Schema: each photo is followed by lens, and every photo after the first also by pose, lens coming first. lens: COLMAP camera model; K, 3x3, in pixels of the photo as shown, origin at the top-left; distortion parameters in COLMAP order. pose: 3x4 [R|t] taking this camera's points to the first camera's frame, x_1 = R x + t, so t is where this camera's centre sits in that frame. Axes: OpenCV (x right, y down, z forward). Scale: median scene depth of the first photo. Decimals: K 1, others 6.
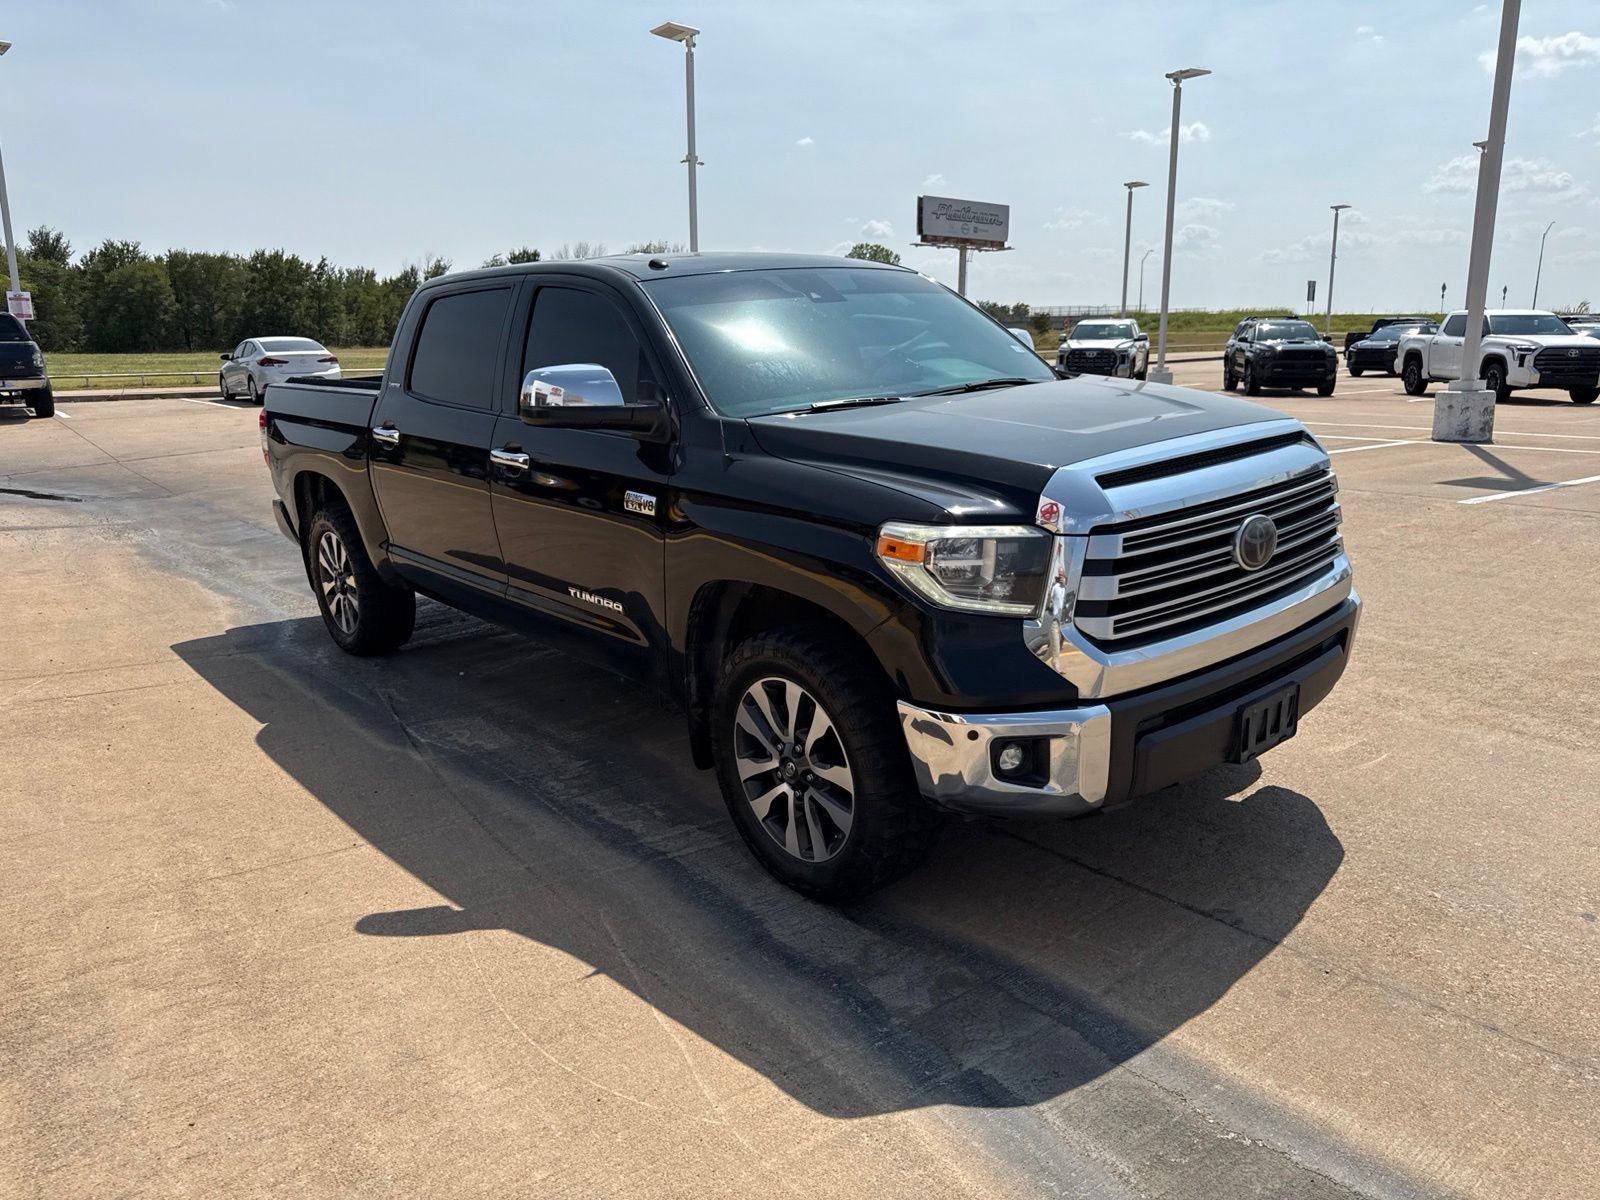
lens RADIAL K [[1147.2, 0, 796.5], [0, 1147.2, 596.9], [0, 0, 1]] dist [0.017712, -0.020508]
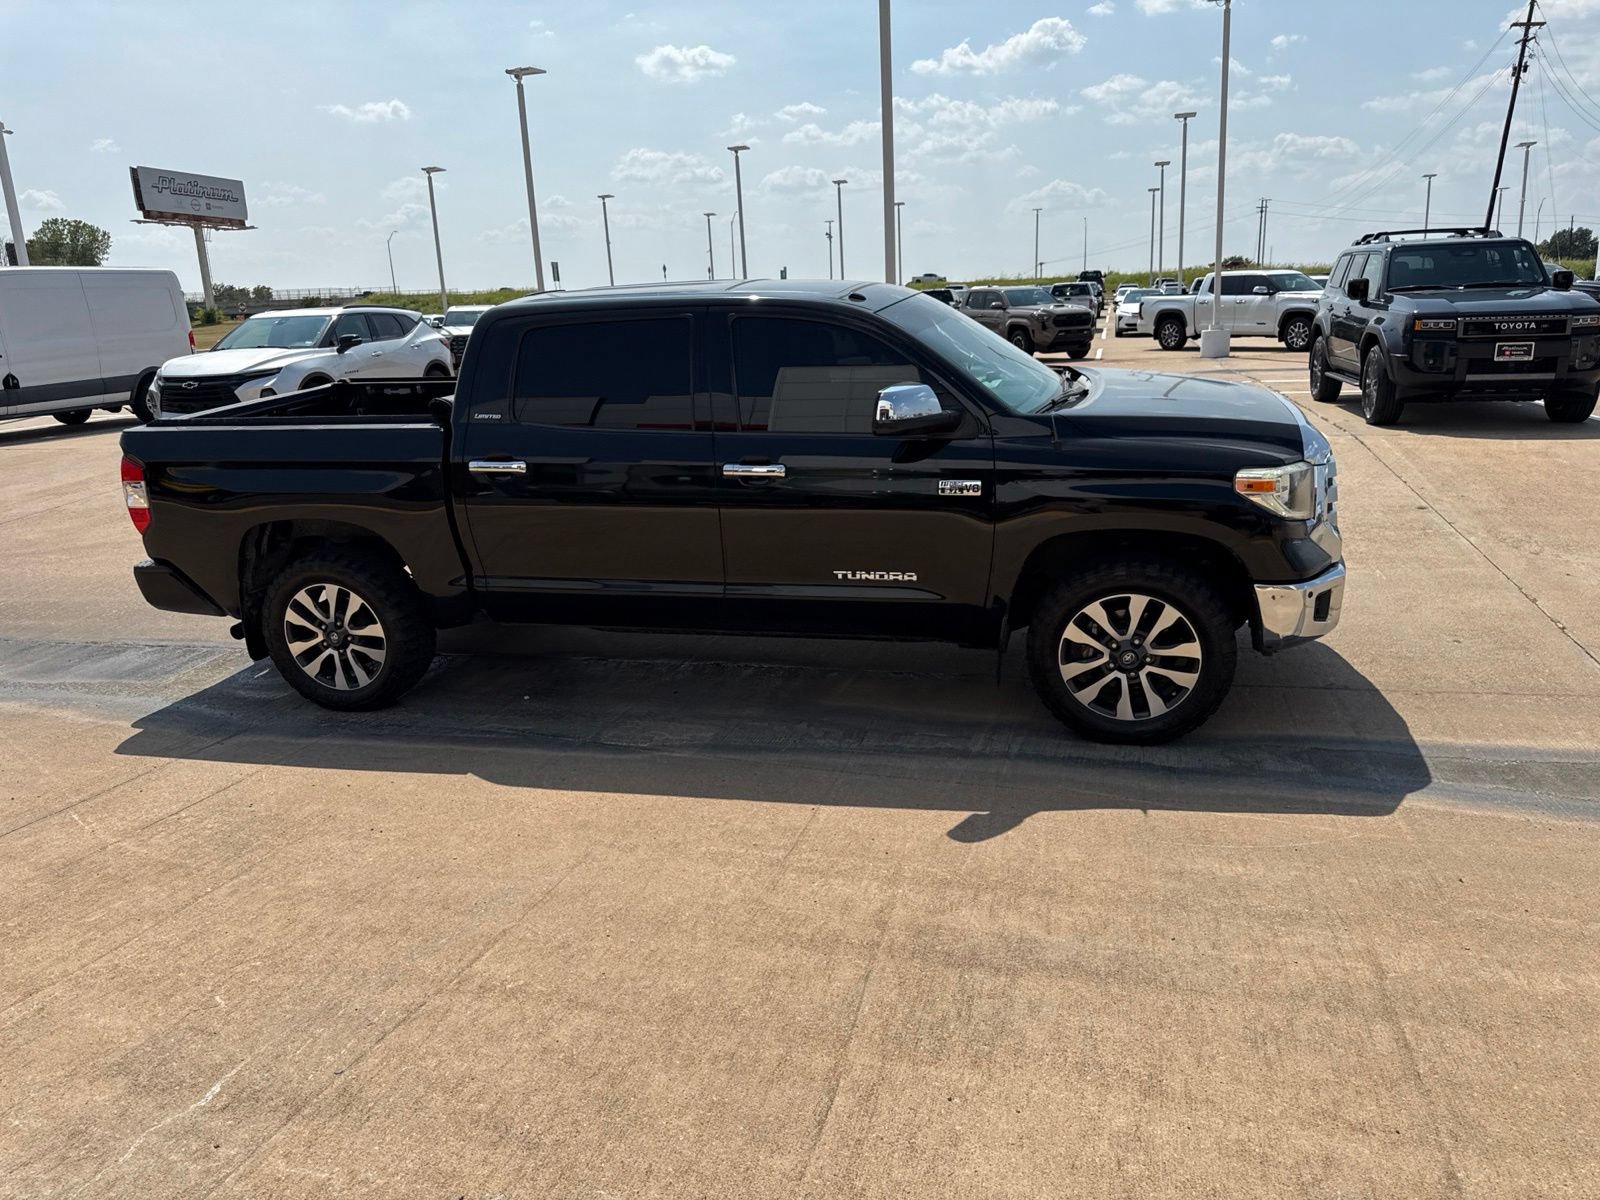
lens RADIAL K [[1143.4, 0, 797.6], [0, 1143.4, 602.7], [0, 0, 1]] dist [0.010232, -0.011526]
pose [[0.808563, -0.173784, 0.562161, -0.974374], [0.161147, 0.984265, 0.072492, -0.074152], [-0.565913, 0.031976, 0.823845, 0.055010]]
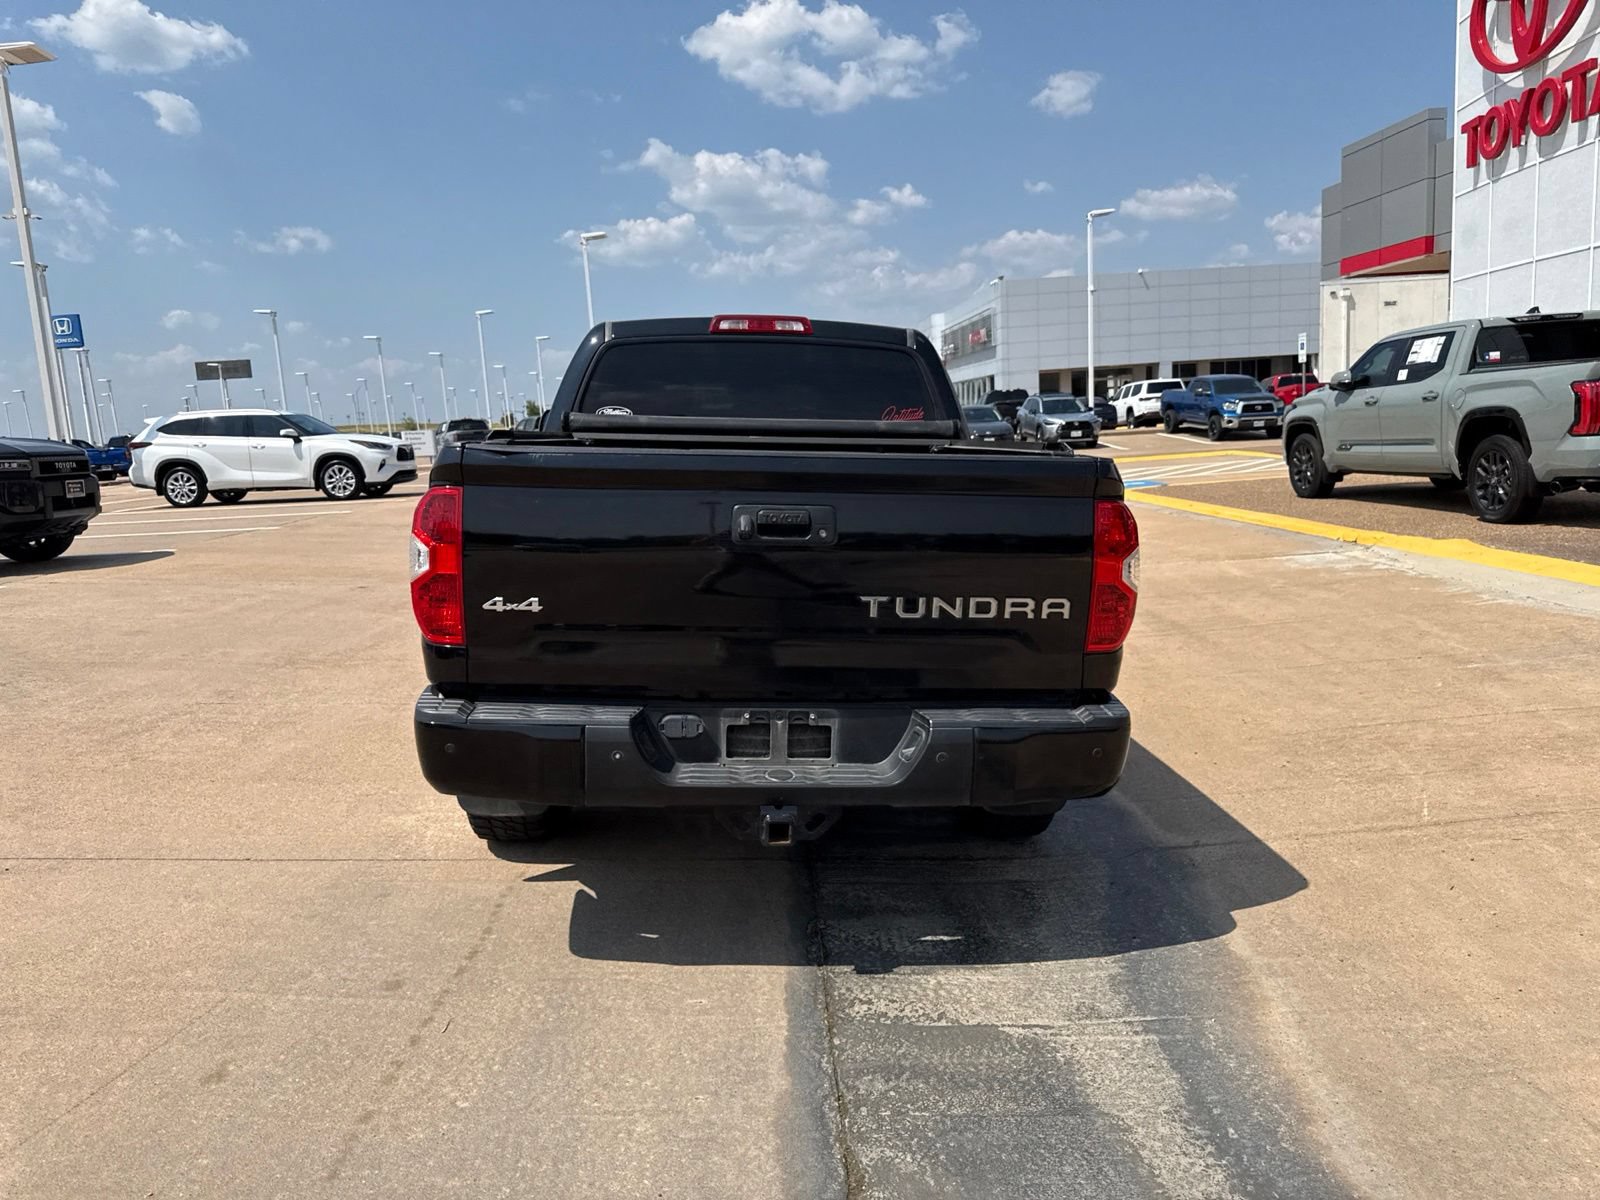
lens RADIAL K [[1139.0, 0, 795.2], [0, 1139.0, 592.0], [0, 0, 1]] dist [0.023291, -0.028554]
pose [[-0.801527, -0.048074, 0.596024, -1.106894], [0.172479, 0.935809, 0.307428, -0.517790], [-0.572544, 0.349213, -0.741784, 2.505256]]
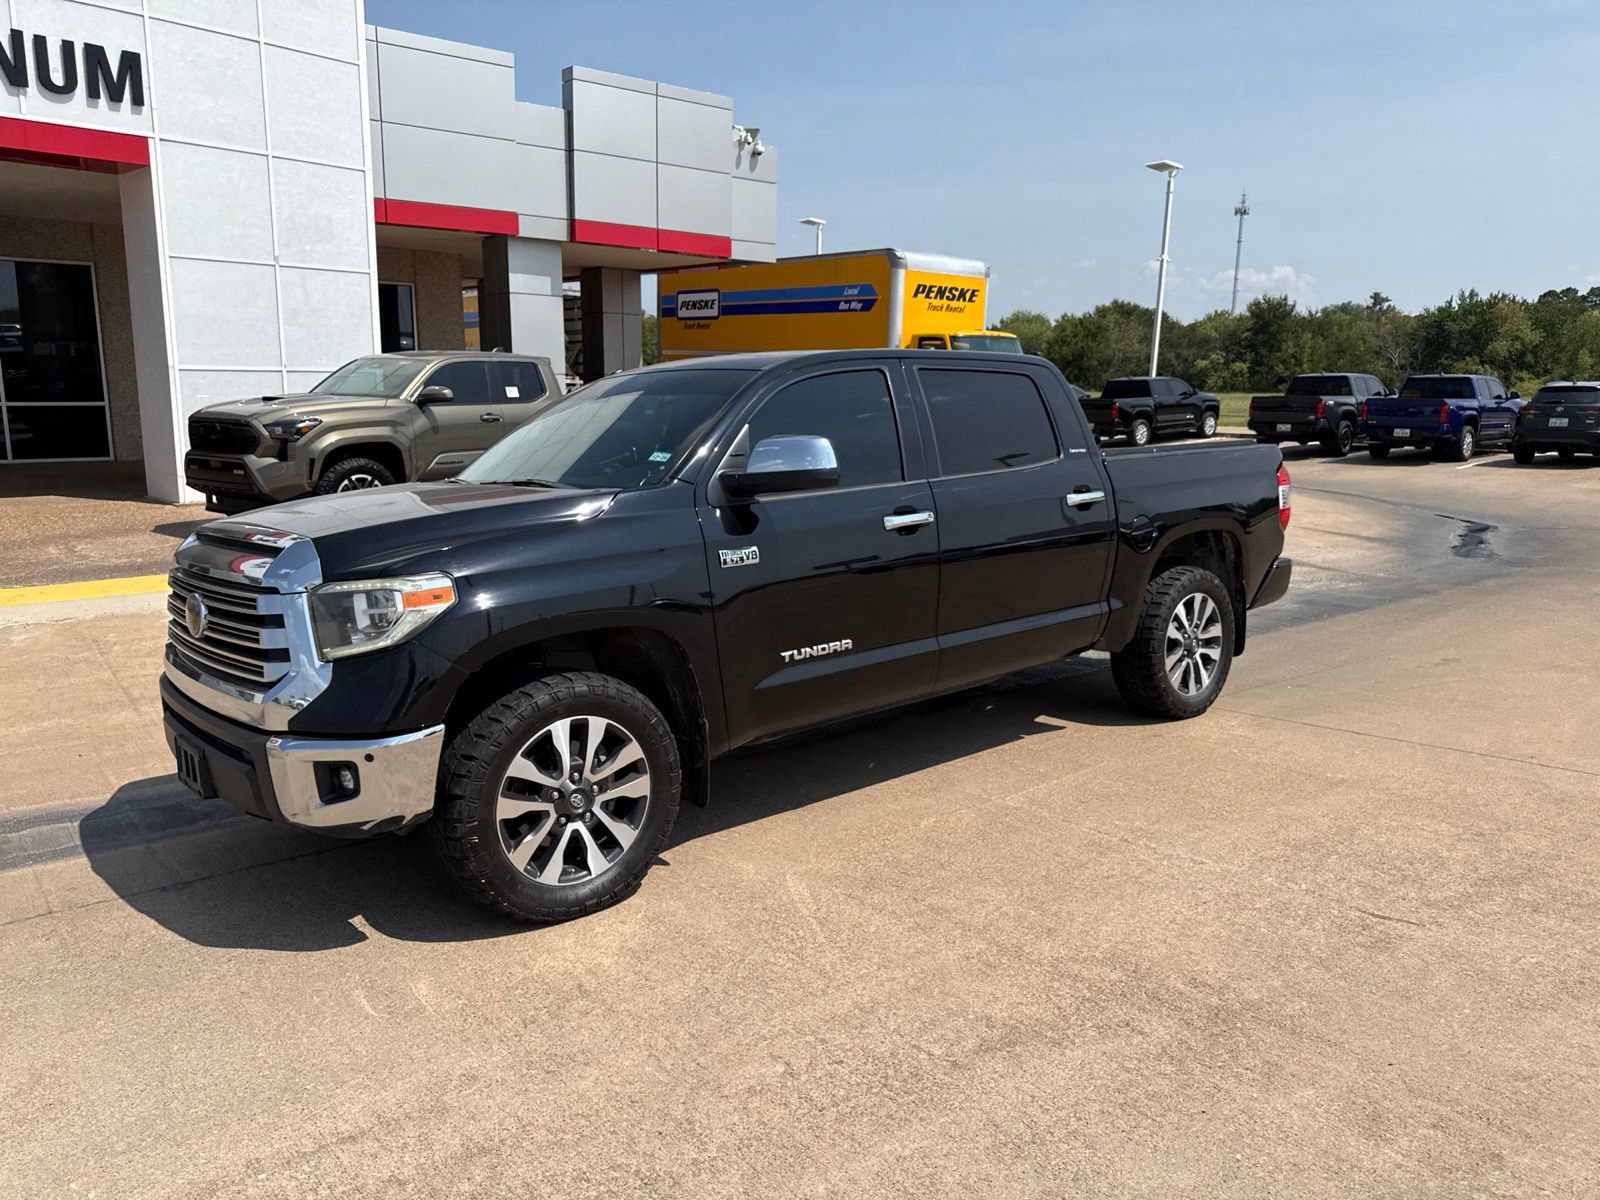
lens RADIAL K [[1137.2, 0, 779.4], [0, 1137.2, 611.9], [0, 0, 1]] dist [0.007852, -0.009398]
pose [[-0.002212, 0.203024, -0.979171, 1.299378], [-0.219254, 0.955250, 0.198559, -0.352031], [0.975665, 0.215126, 0.042401, 1.277446]]
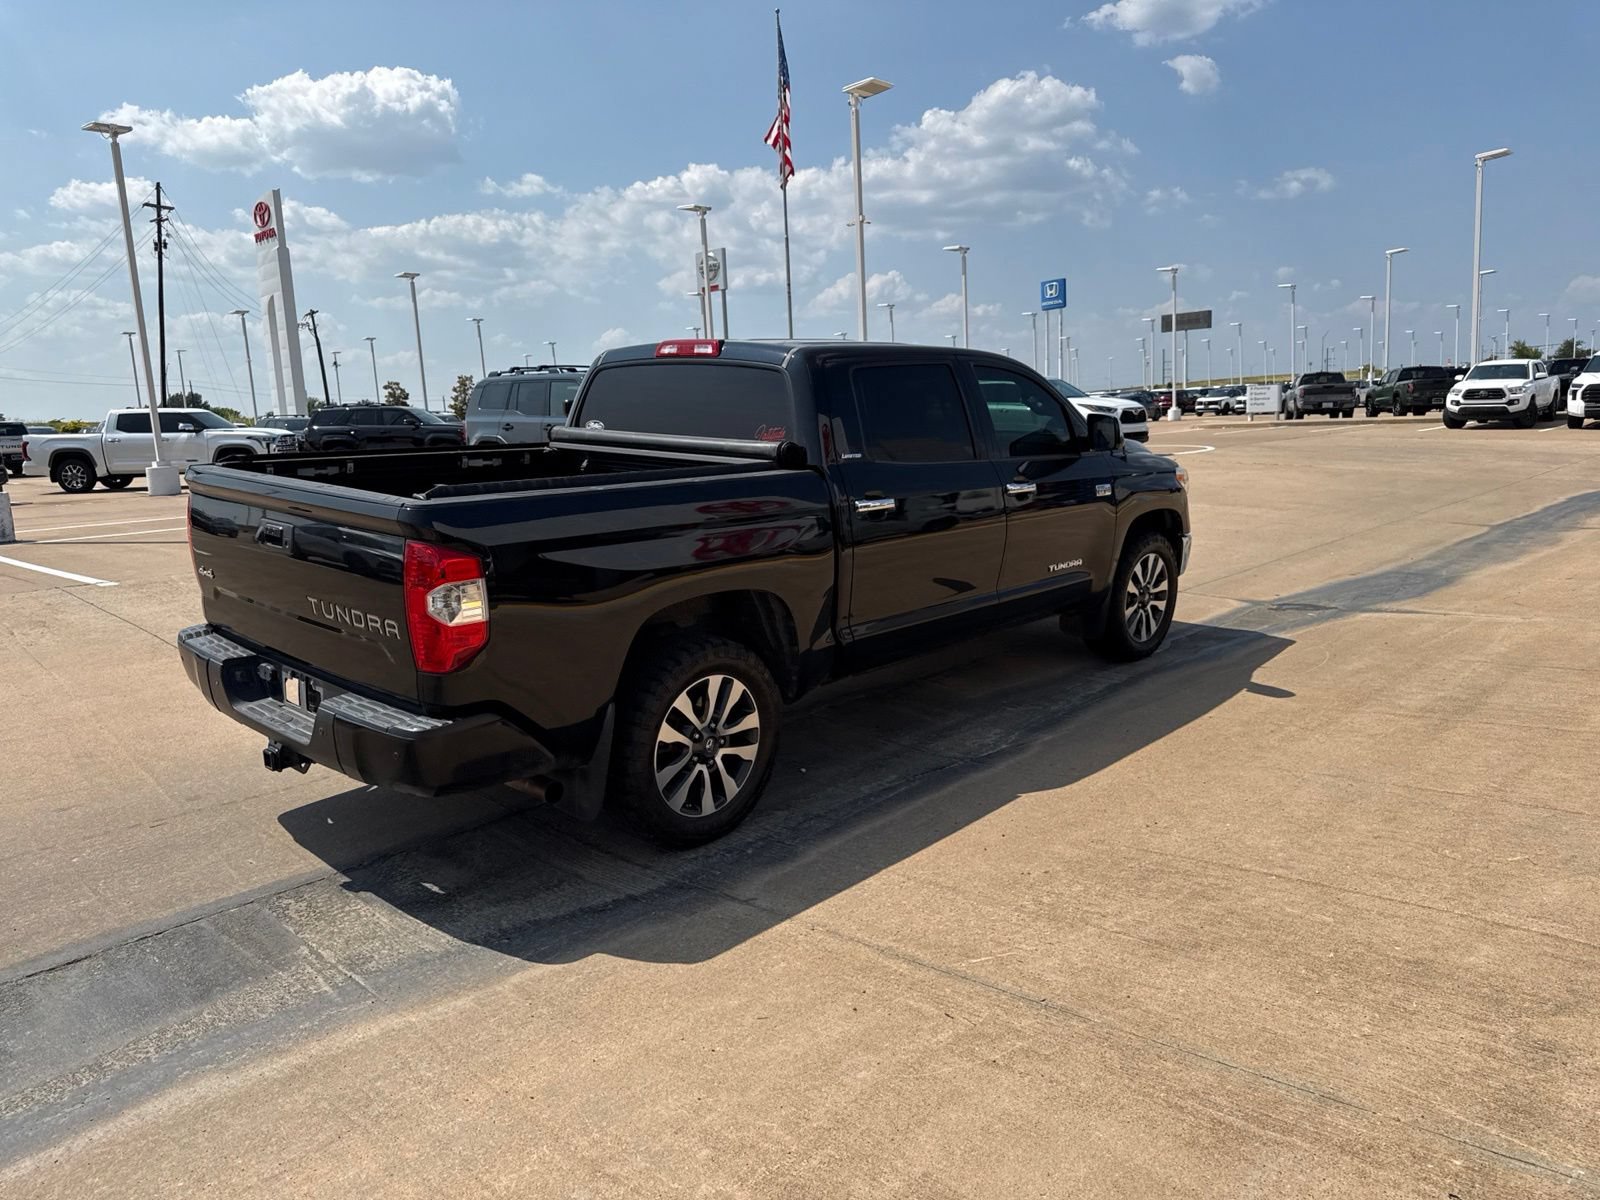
lens RADIAL K [[1140.5, 0, 794.7], [0, 1140.5, 588.7], [0, 0, 1]] dist [0.019347, -0.024807]
pose [[-0.133163, -0.141785, 0.980900, -1.737305], [0.250124, 0.952870, 0.171689, -0.341965], [-0.959013, 0.268209, -0.091423, 1.579682]]
